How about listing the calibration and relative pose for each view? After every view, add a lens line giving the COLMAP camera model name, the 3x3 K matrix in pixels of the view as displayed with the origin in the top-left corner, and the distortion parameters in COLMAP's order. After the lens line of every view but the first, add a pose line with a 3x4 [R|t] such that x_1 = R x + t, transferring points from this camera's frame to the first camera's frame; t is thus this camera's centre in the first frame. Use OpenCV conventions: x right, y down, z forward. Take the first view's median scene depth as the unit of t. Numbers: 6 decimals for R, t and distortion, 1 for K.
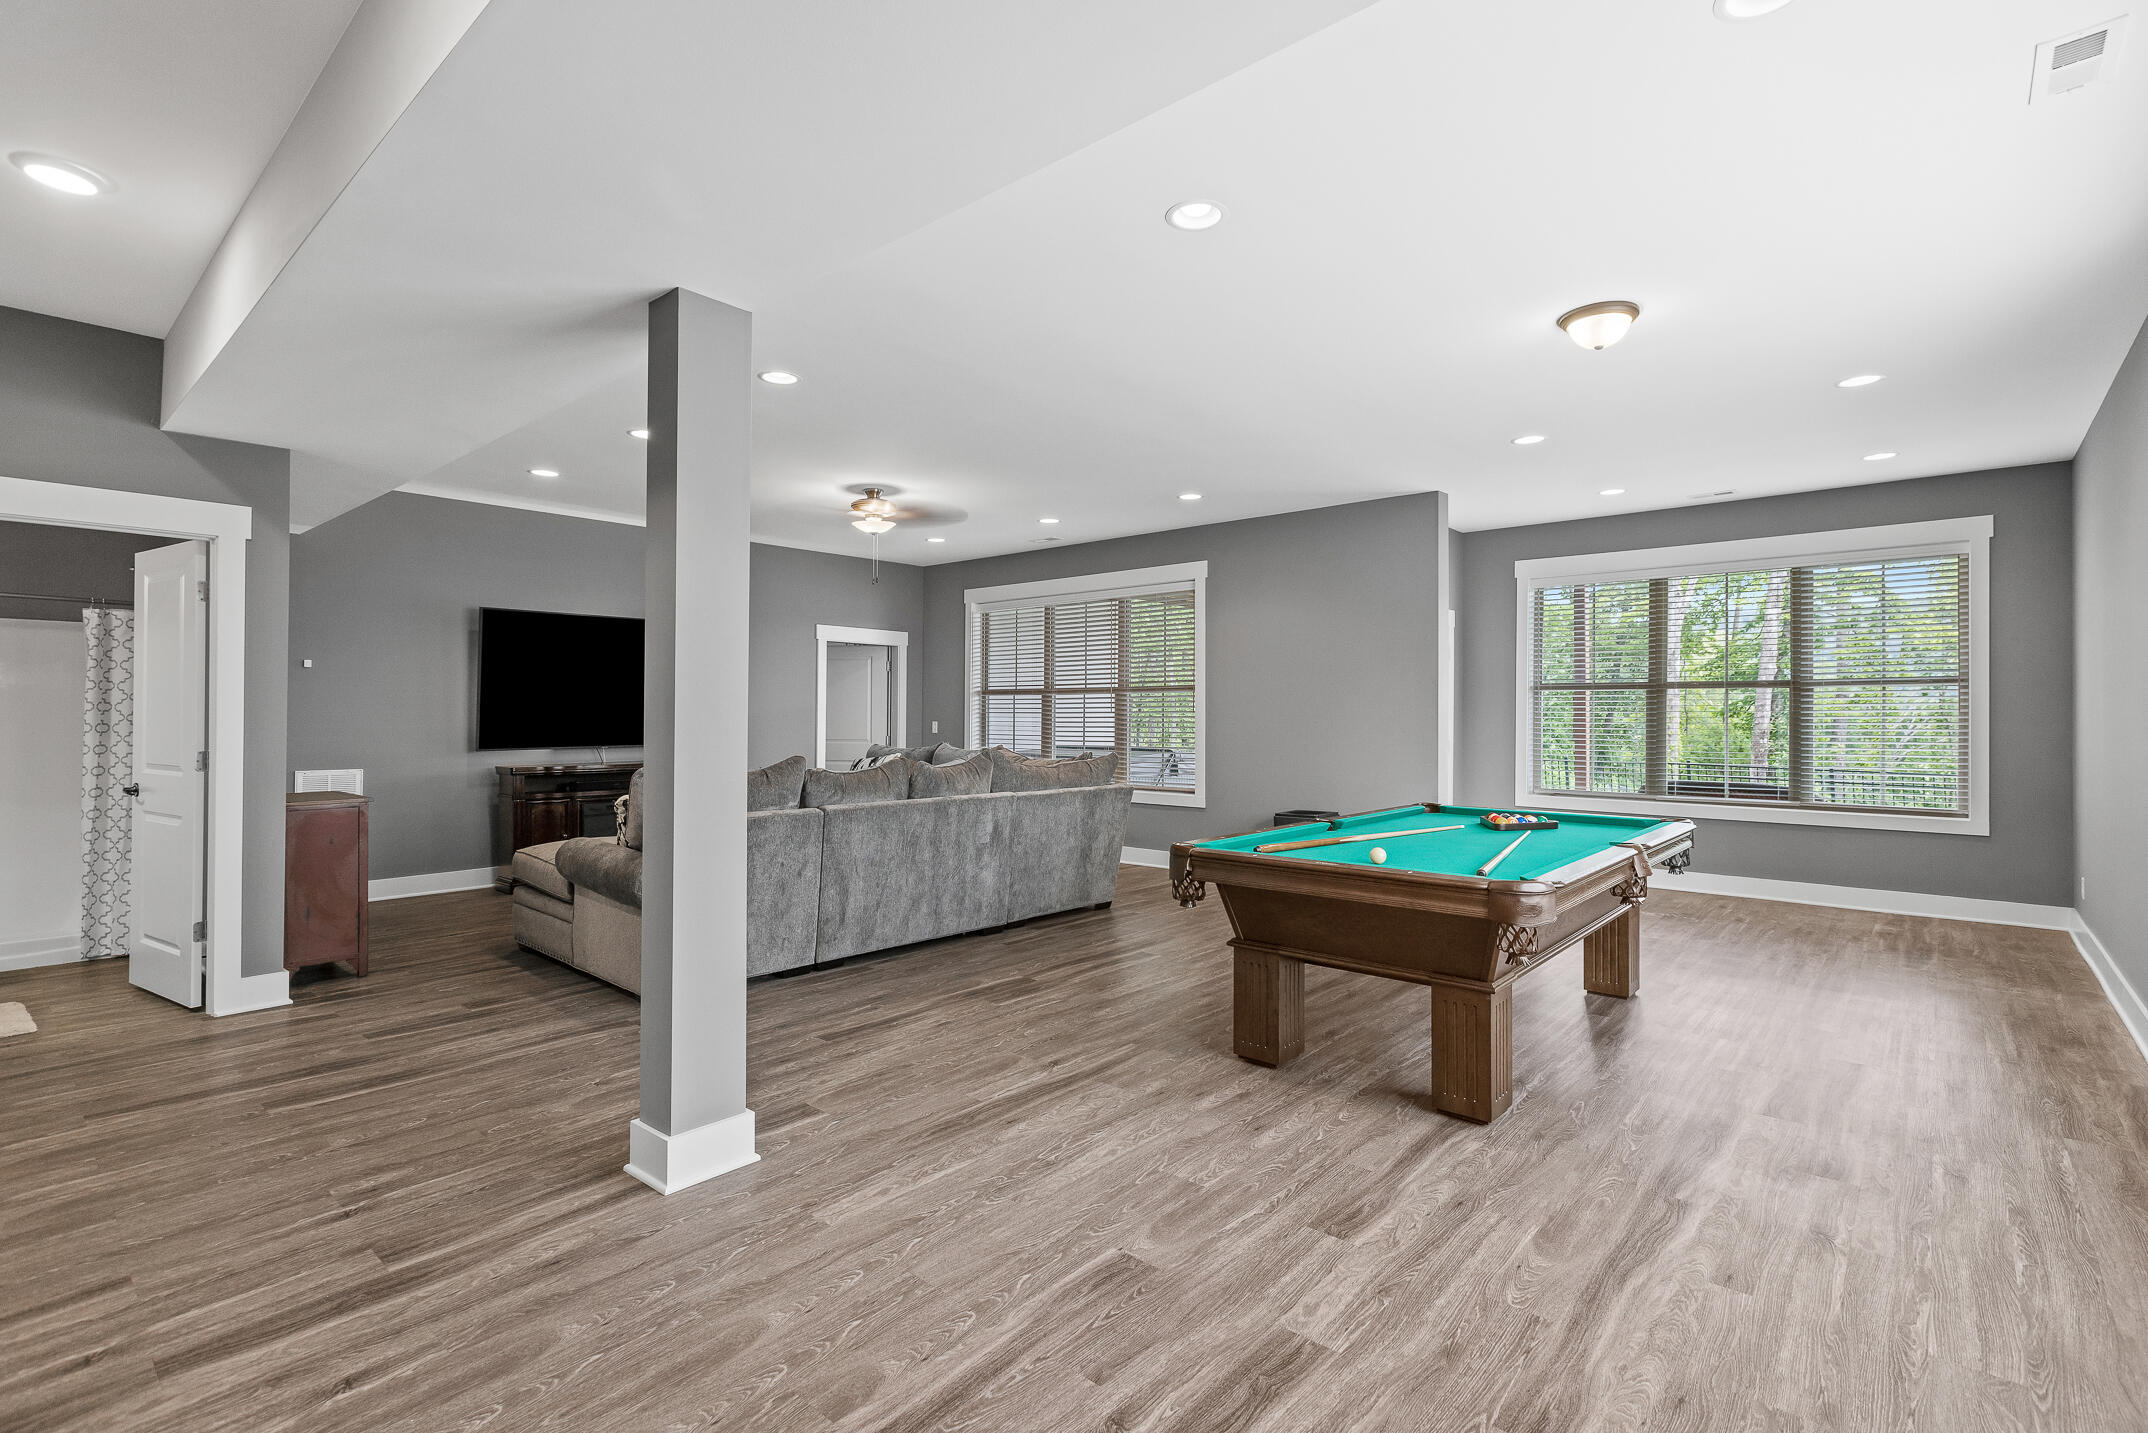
lens RADIAL K [[989.9, 0, 1073.4], [0, 989.9, 710.3], [0, 0, 1]] dist [0.000278, -0.000143]
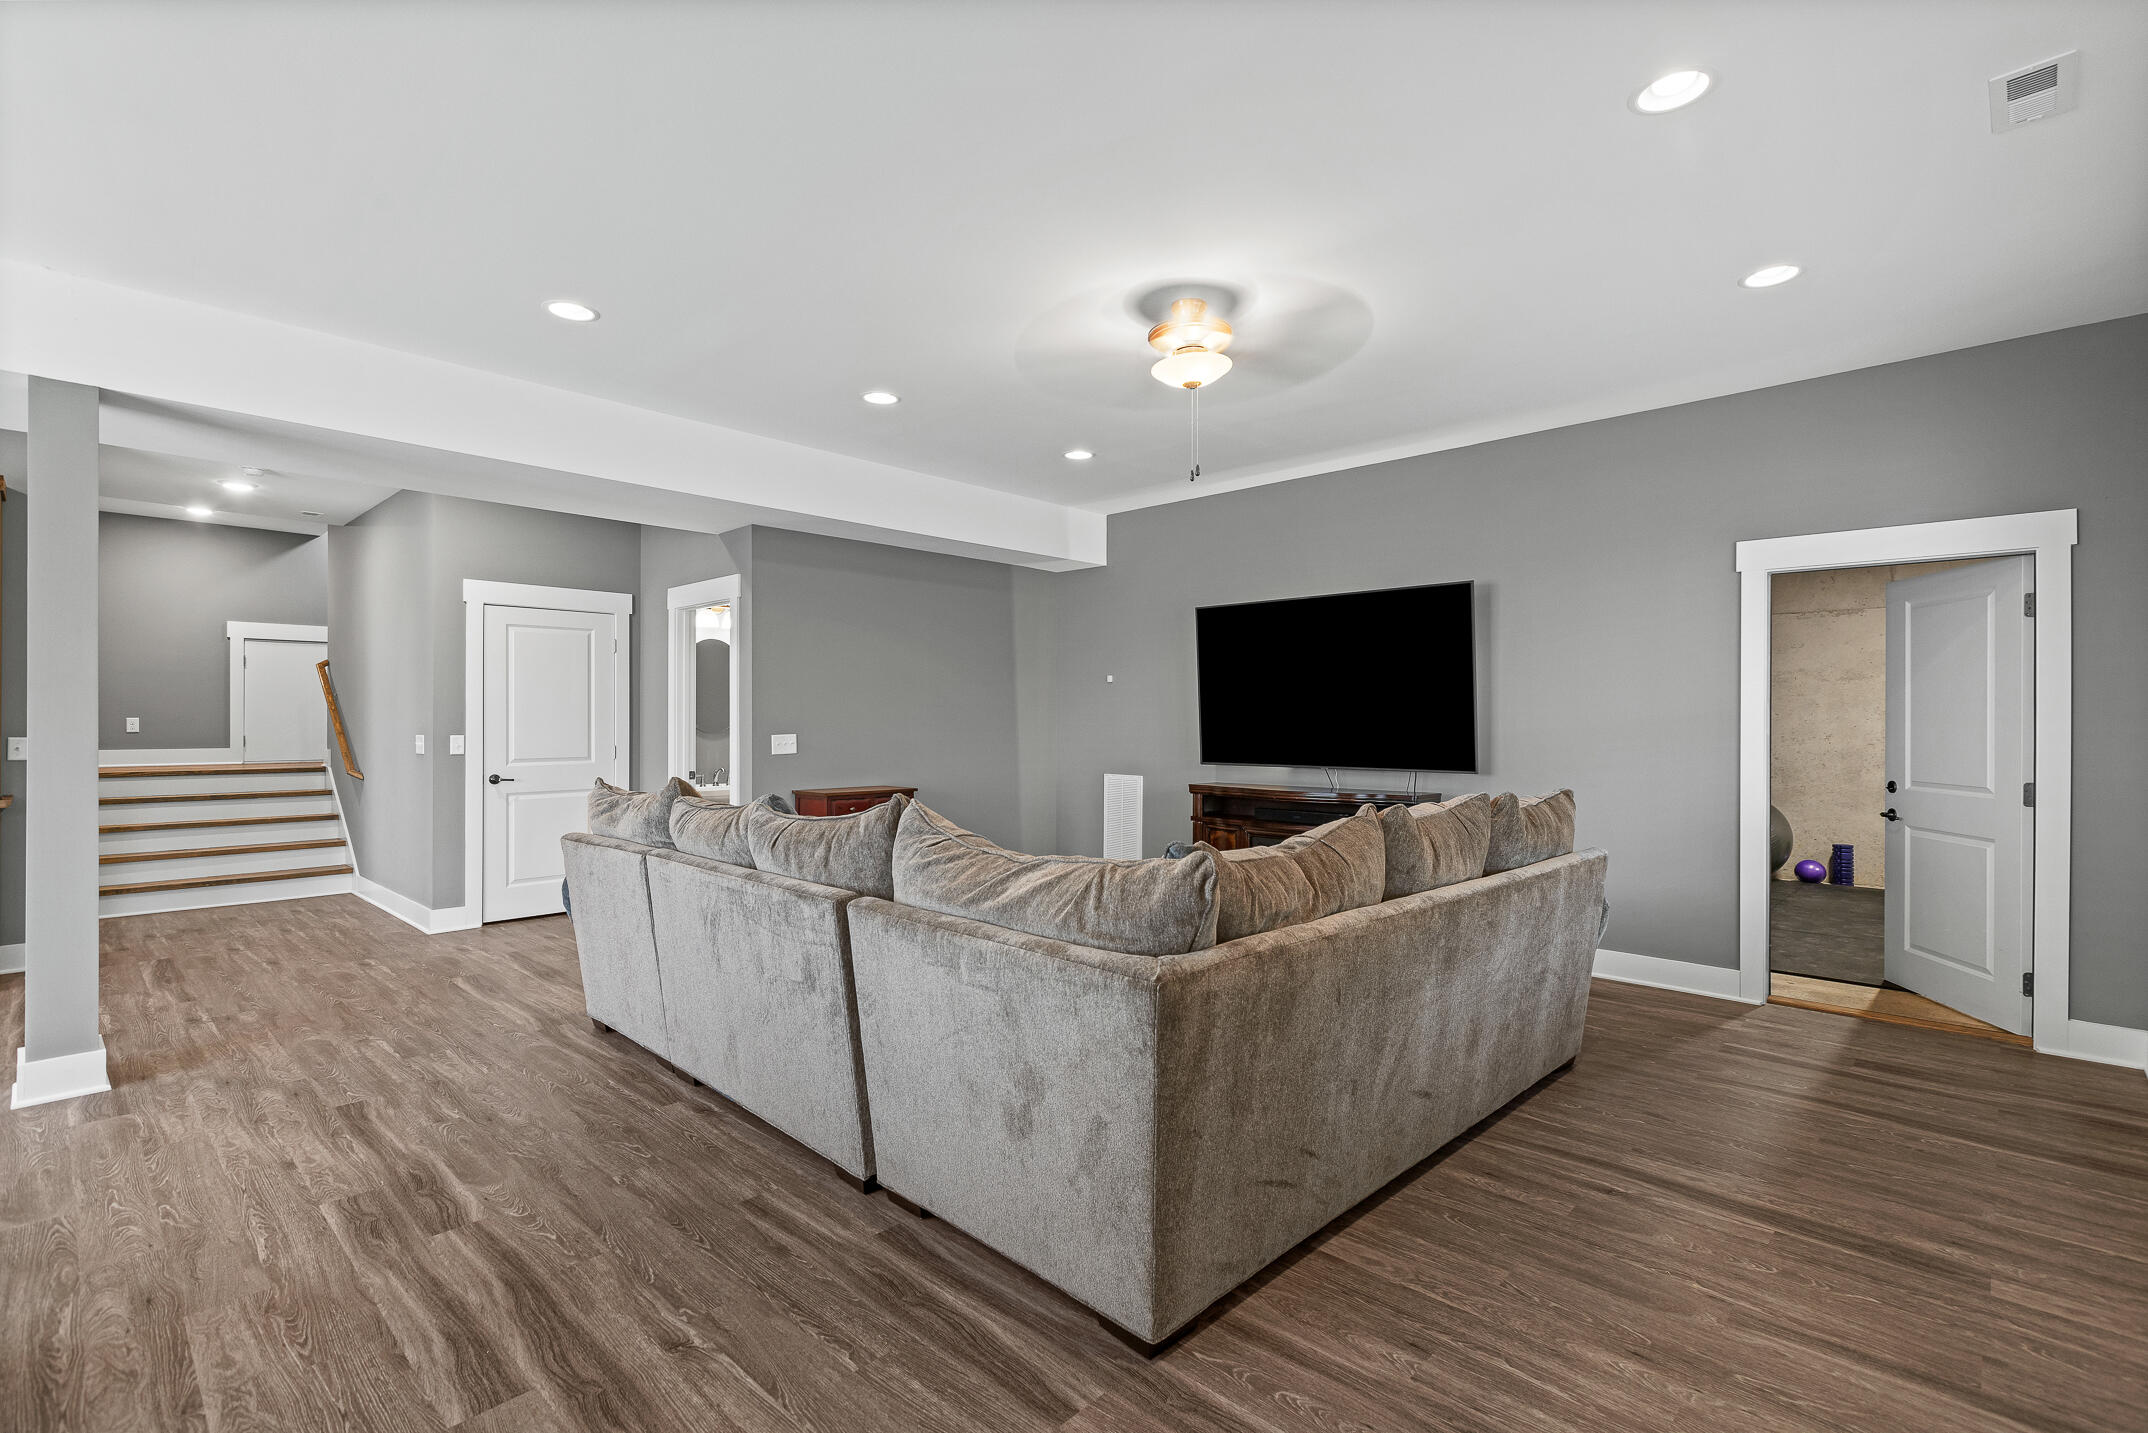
lens RADIAL K [[989.9, 0, 1079.8], [0, 989.9, 721.1], [0, 0, 1]] dist [0.000278, -0.000143]
pose [[-0.031764, -0.006286, -0.999476, 0.529614], [-0.002324, 0.999978, -0.006215, 0.011958], [0.999493, 0.002125, -0.031778, 1.542064]]
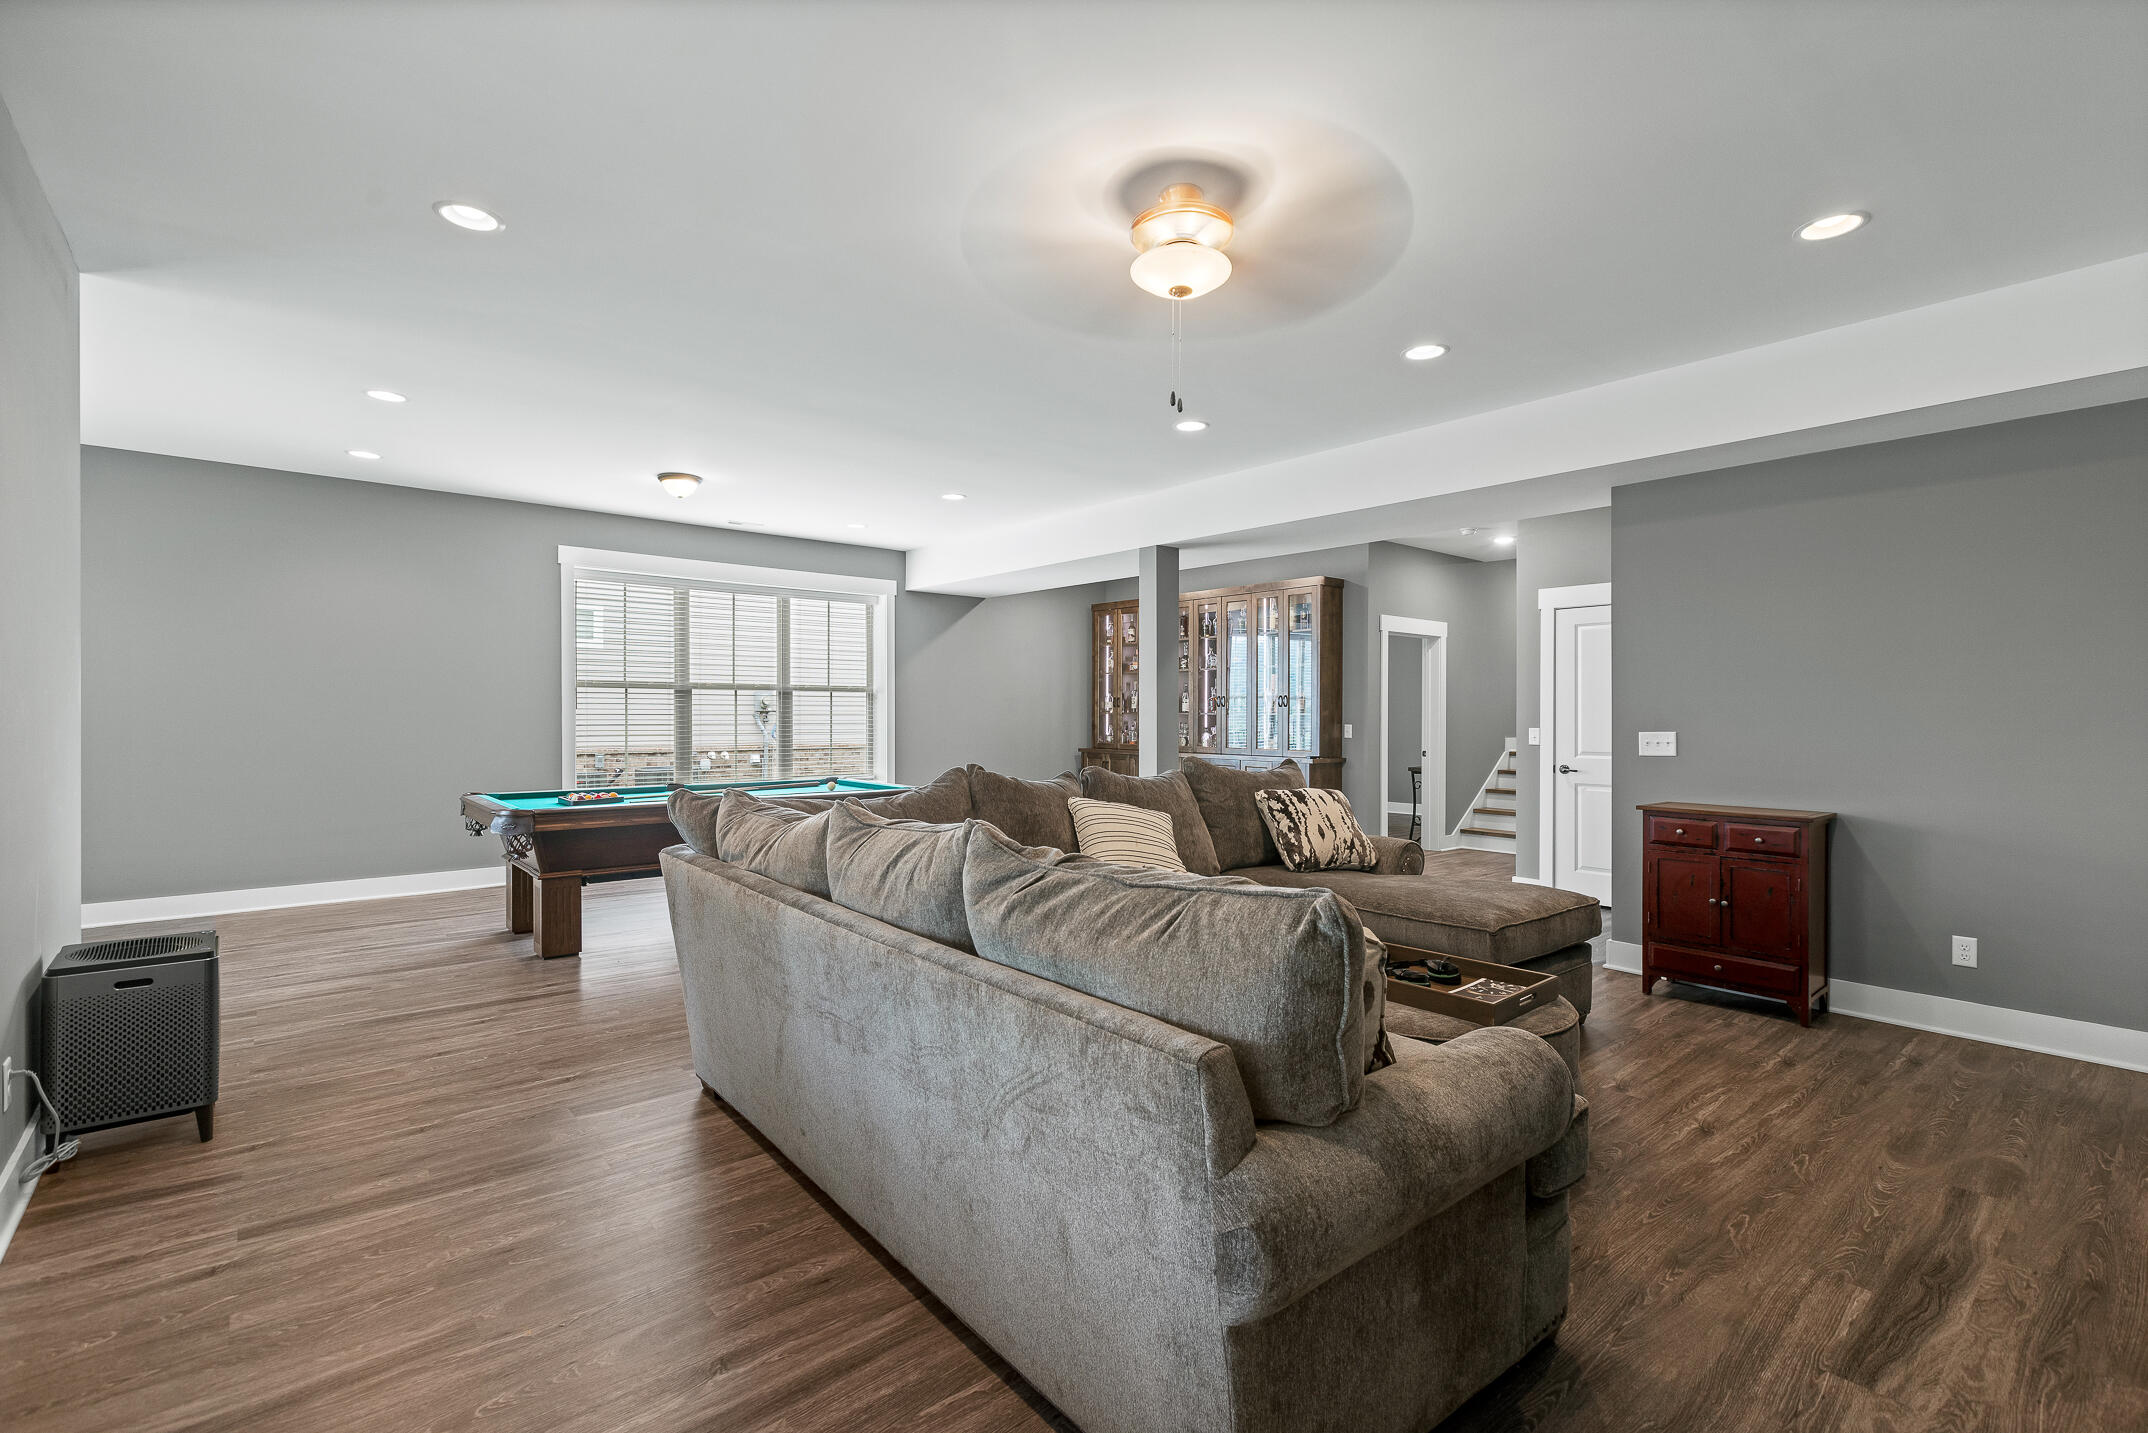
lens RADIAL K [[989.9, 0, 1081.7], [0, 989.9, 716.1], [0, 0, 1]] dist [0.000278, -0.000143]
pose [[-0.987765, -0.009973, 0.155633, 0.411785], [-0.009479, 0.999947, 0.003917, 0.011315], [-0.155664, 0.002394, -0.987807, 1.641914]]
